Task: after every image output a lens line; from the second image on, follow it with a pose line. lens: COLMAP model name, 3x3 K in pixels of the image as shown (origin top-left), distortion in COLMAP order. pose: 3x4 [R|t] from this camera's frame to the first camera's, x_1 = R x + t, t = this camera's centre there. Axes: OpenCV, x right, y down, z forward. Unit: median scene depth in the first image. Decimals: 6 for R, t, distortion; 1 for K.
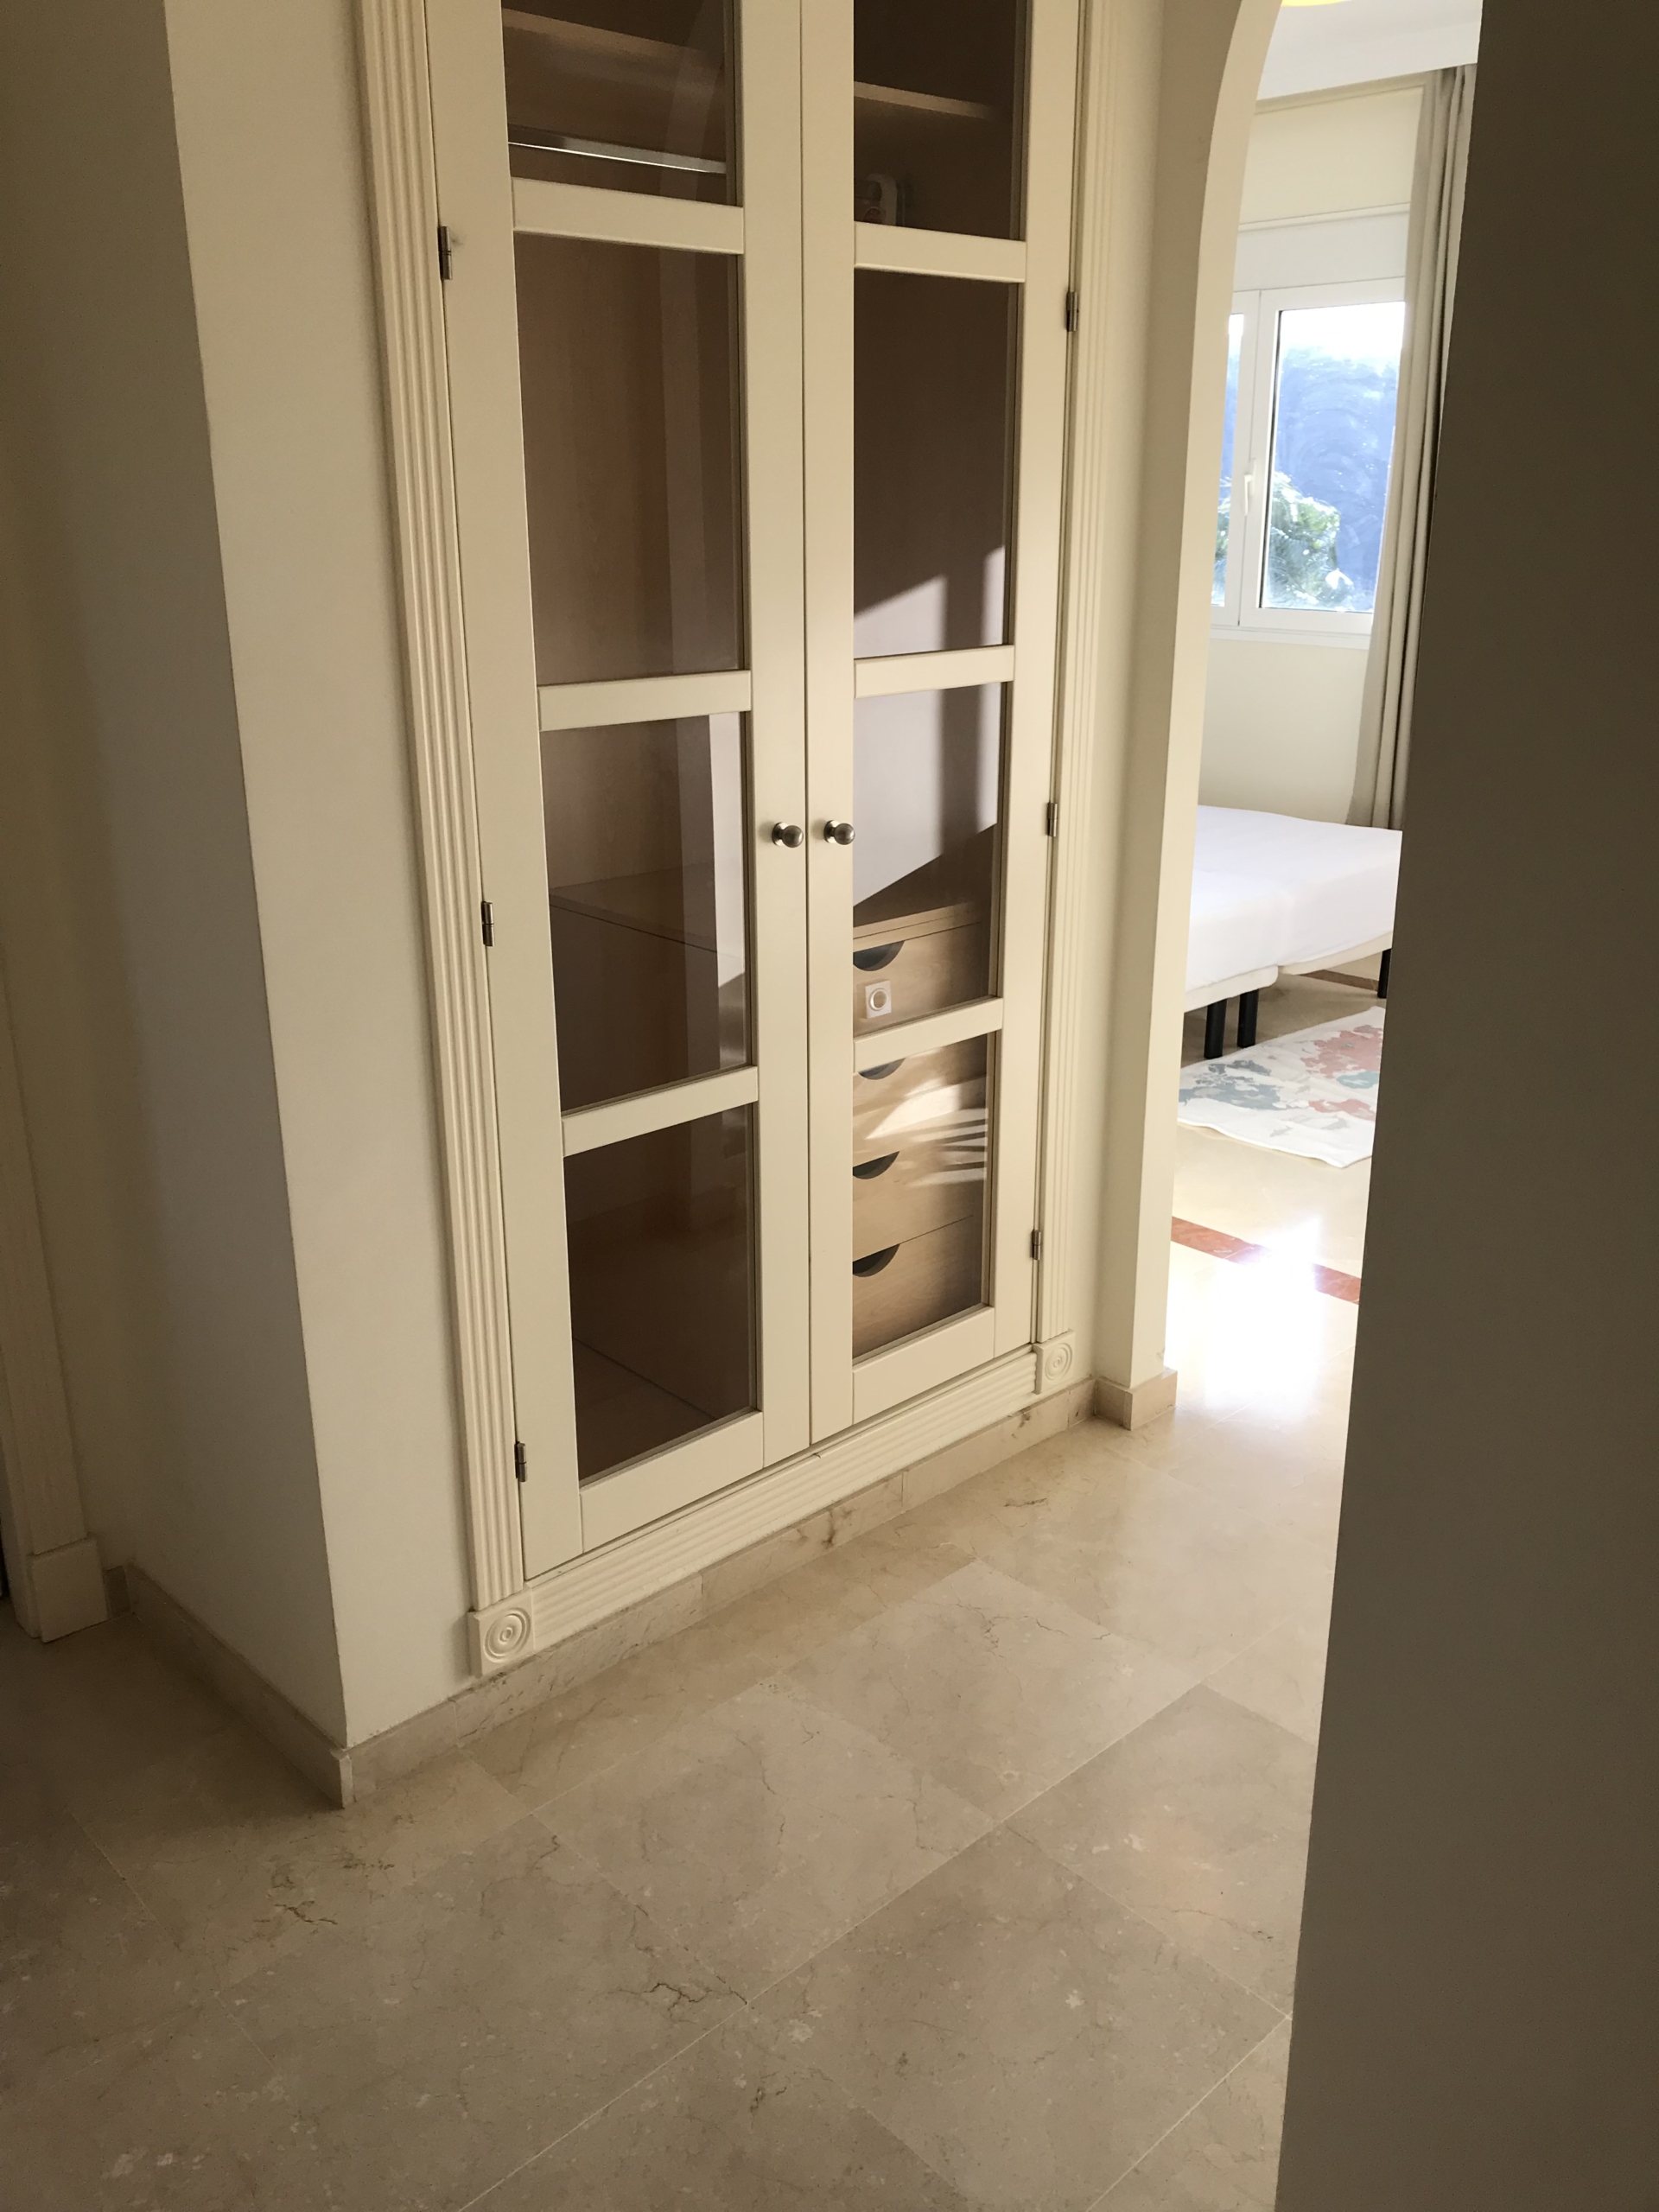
lens RADIAL K [[1807.1, 0, 823.1], [0, 1807.1, 1090.1], [0, 0, 1]] dist [0.011323, -0.004352]
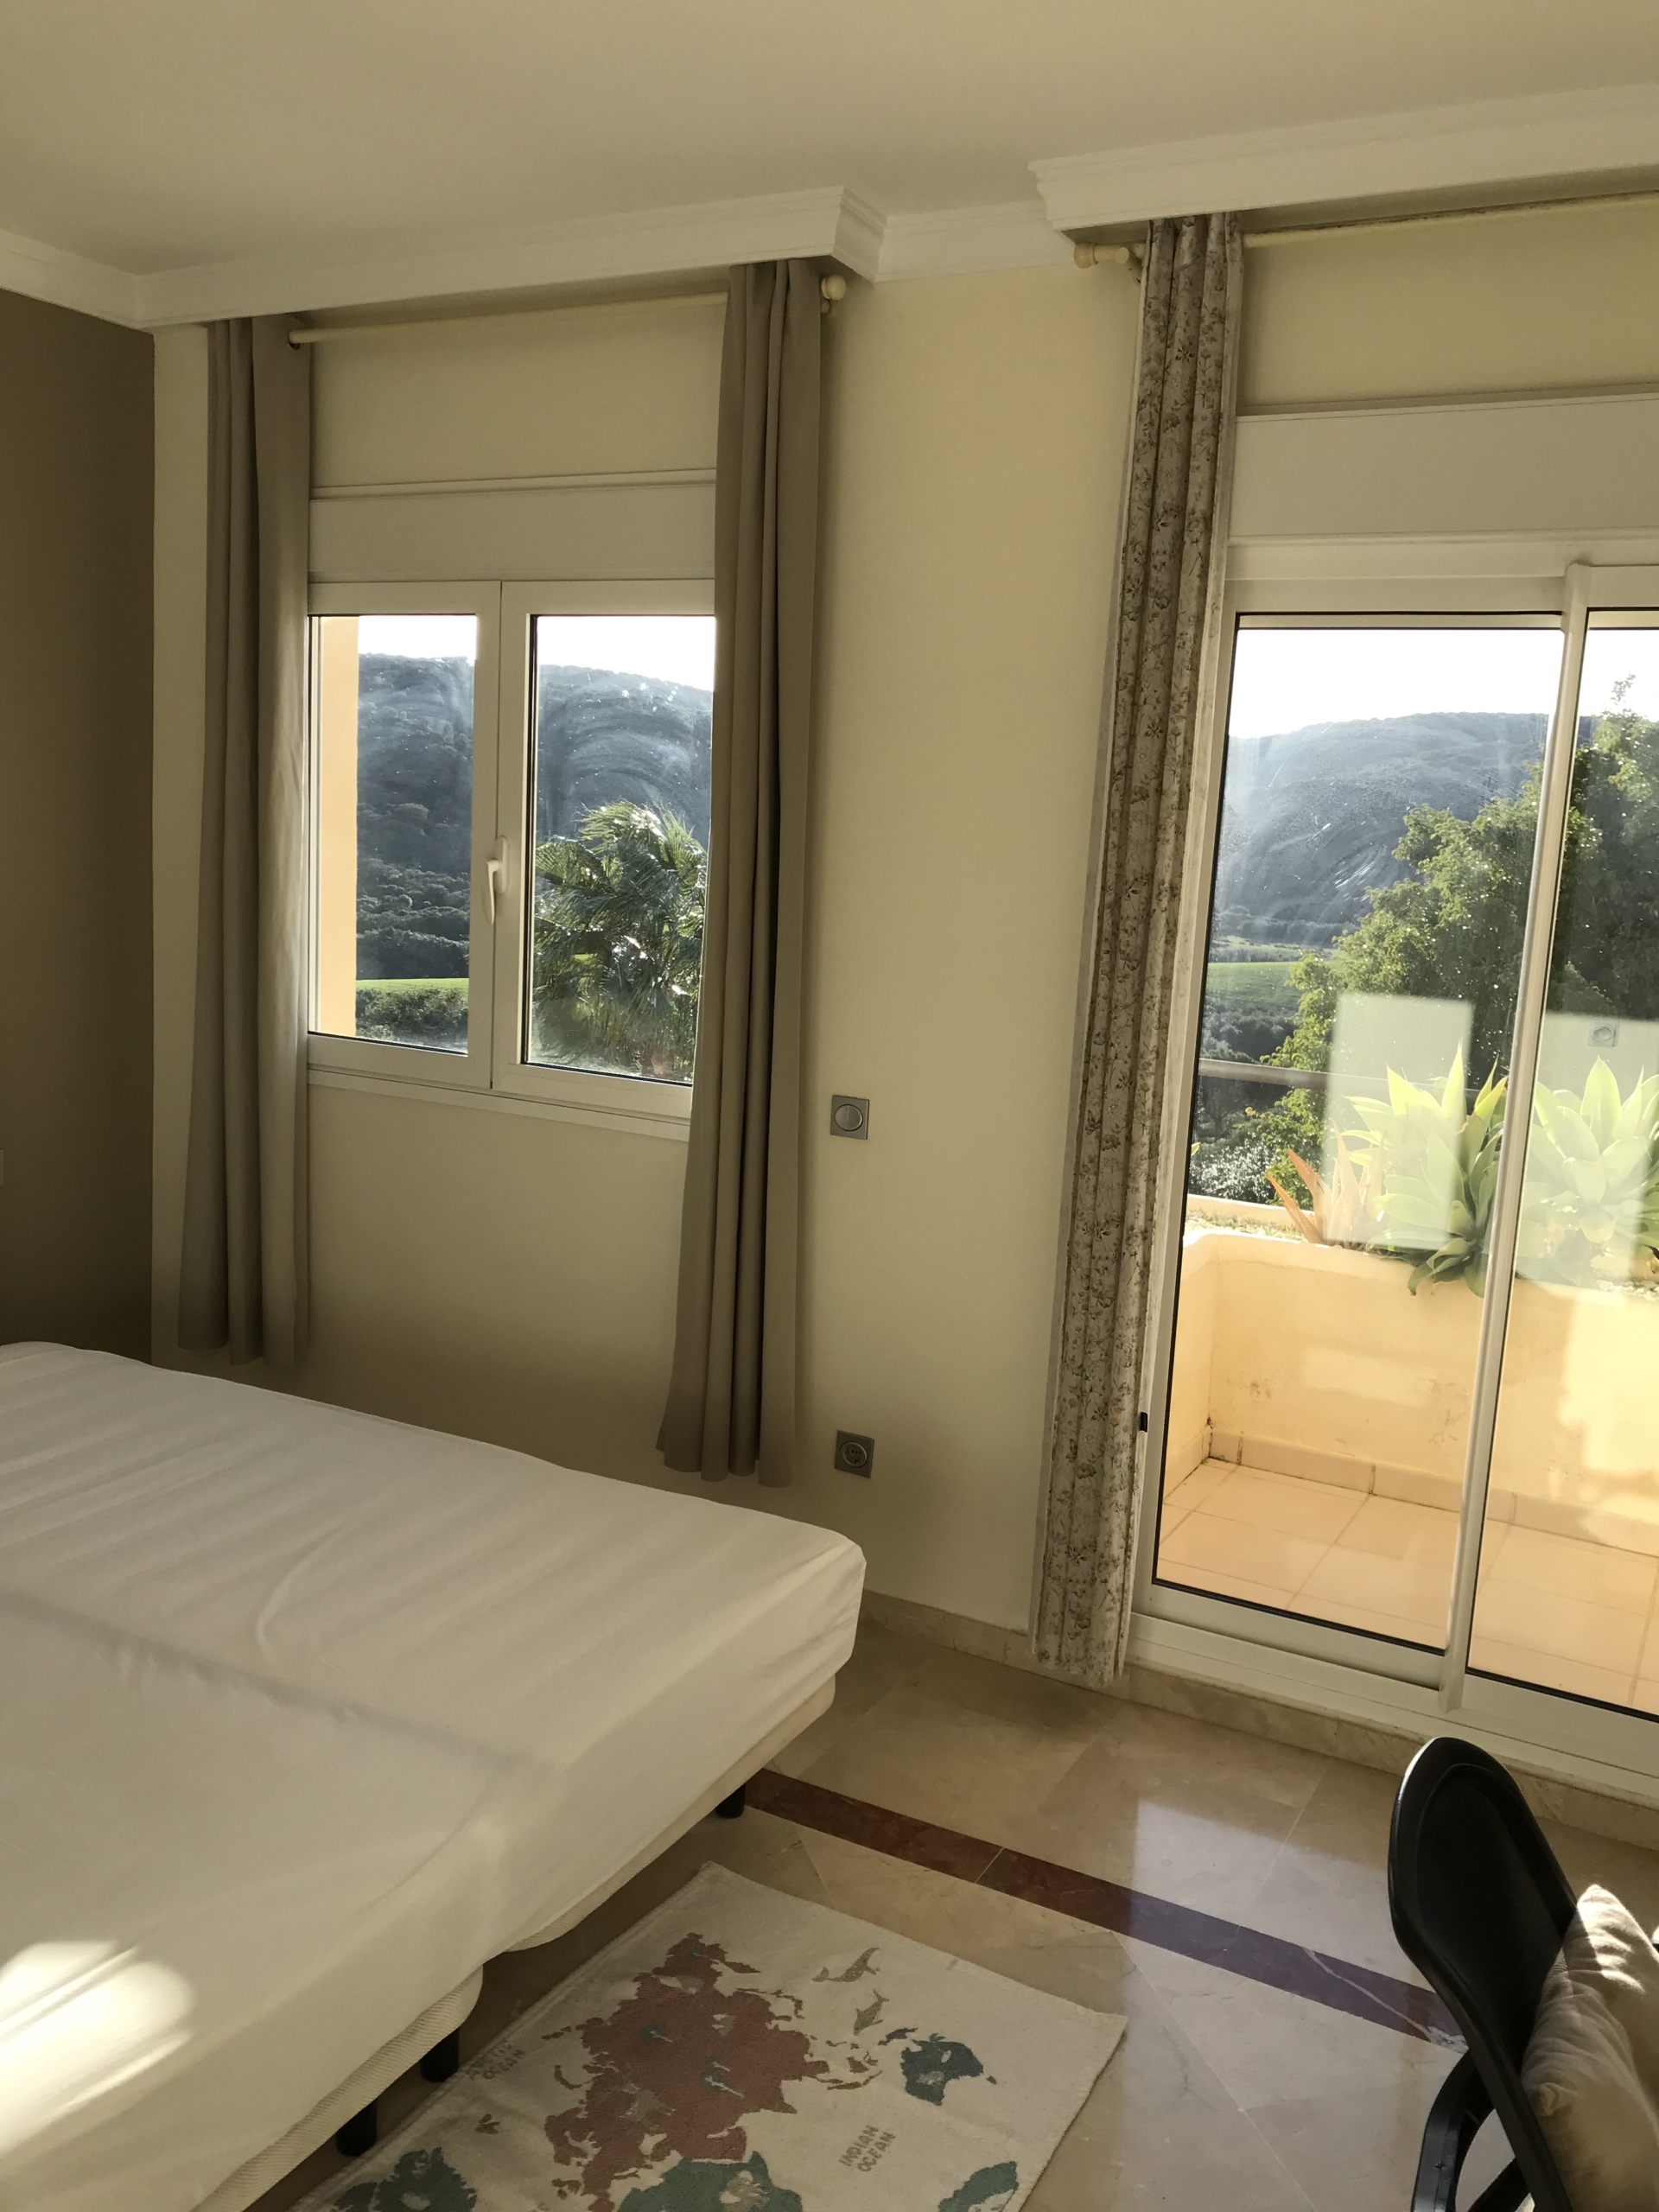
lens RADIAL K [[1807.1, 0, 839.7], [0, 1807.1, 1114.4], [0, 0, 1]] dist [0.011323, -0.004352]
pose [[0.942672, 0.002069, 0.333715, 0.157708], [0.047523, 0.988957, -0.140376, -0.180599], [-0.330320, 0.148187, 0.932164, 0.442489]]
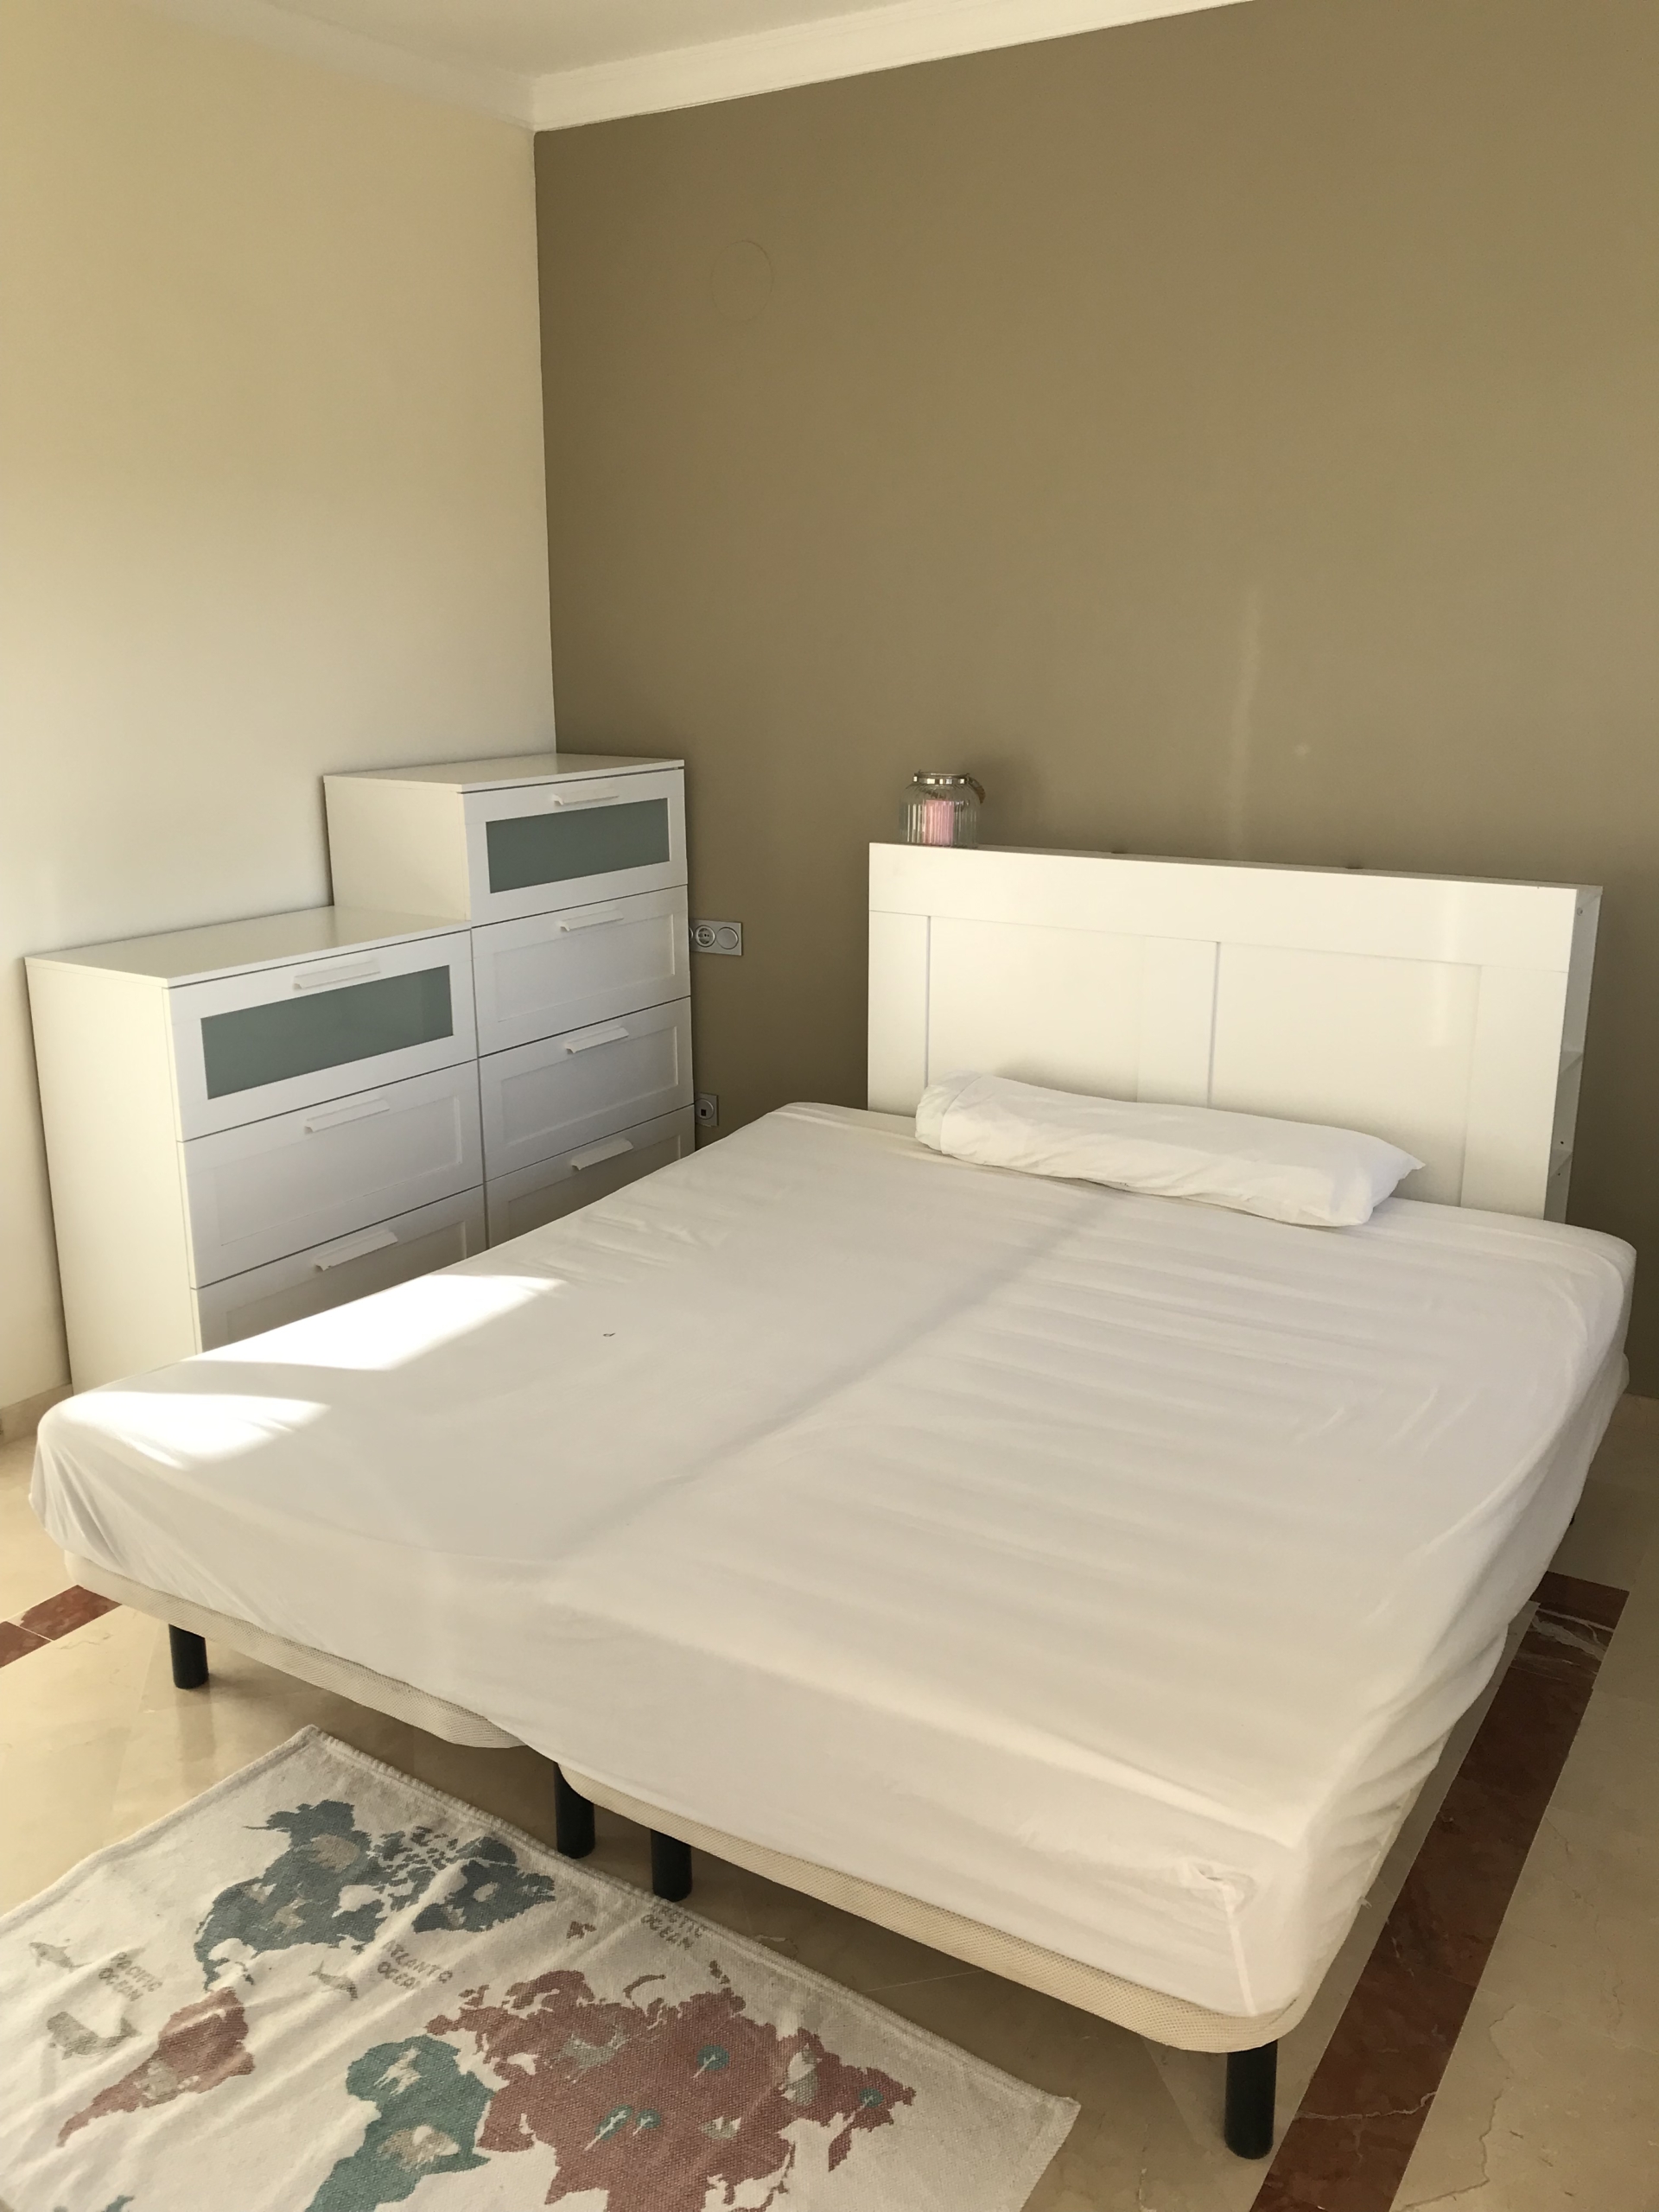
lens RADIAL K [[1807.1, 0, 845.1], [0, 1807.1, 1104.1], [0, 0, 1]] dist [0.011323, -0.004352]
pose [[0.261386, 0.252456, -0.931635, 0.556132], [-0.301814, 0.938170, 0.169548, -0.268046], [0.916835, 0.236862, 0.321419, 0.769038]]
